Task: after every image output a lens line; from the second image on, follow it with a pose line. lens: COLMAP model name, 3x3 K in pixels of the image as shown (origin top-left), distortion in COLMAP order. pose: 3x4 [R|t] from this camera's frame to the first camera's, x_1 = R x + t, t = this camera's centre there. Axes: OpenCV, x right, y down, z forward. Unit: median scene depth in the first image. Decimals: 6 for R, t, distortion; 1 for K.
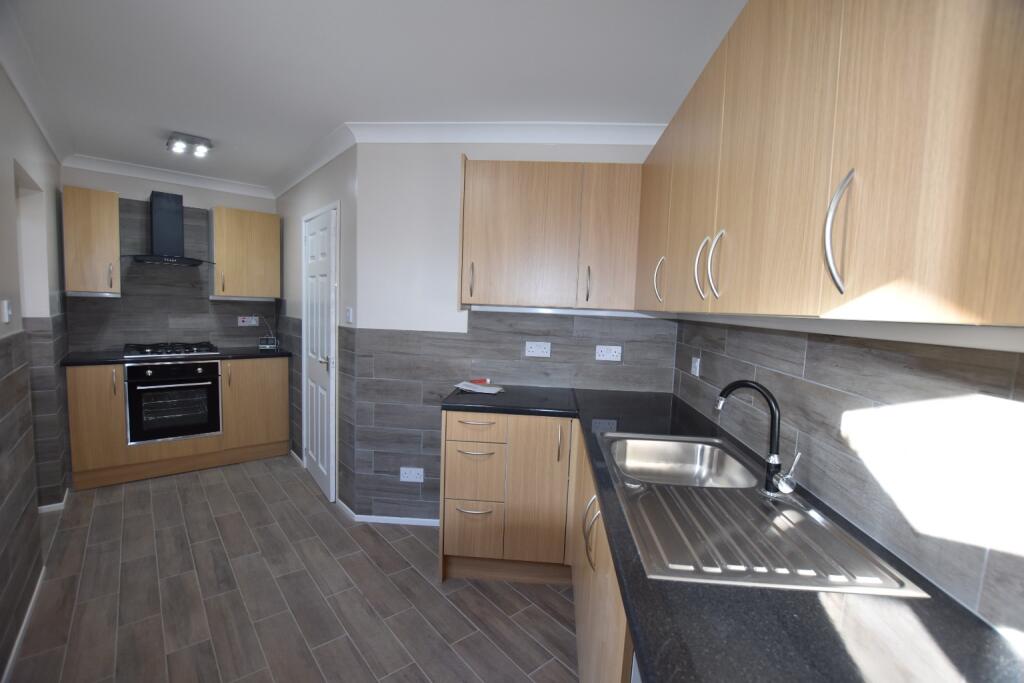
lens RADIAL K [[451.4, 0, 512.0], [0, 451.4, 341.5], [0, 0, 1]] dist [-0.002718, -0.000158]
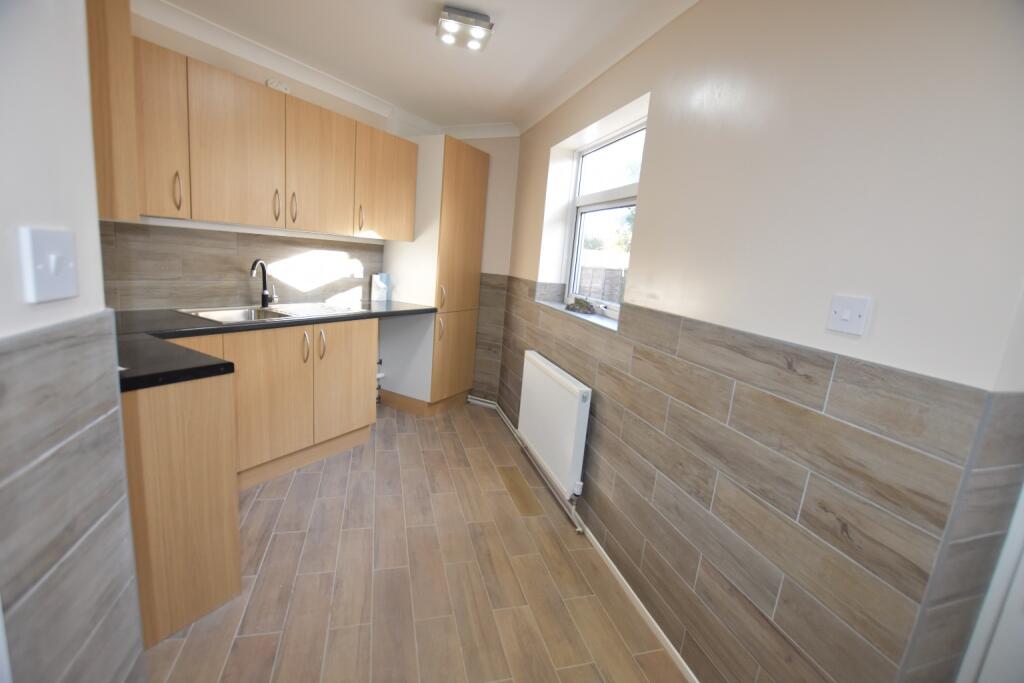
lens RADIAL K [[451.4, 0, 512.0], [0, 451.4, 341.5], [0, 0, 1]] dist [-0.002718, -0.000158]
pose [[-0.902470, -0.190269, 0.386453, -0.930772], [-0.086625, 0.958994, 0.269865, -0.139786], [-0.421953, 0.210068, -0.881945, 1.639069]]
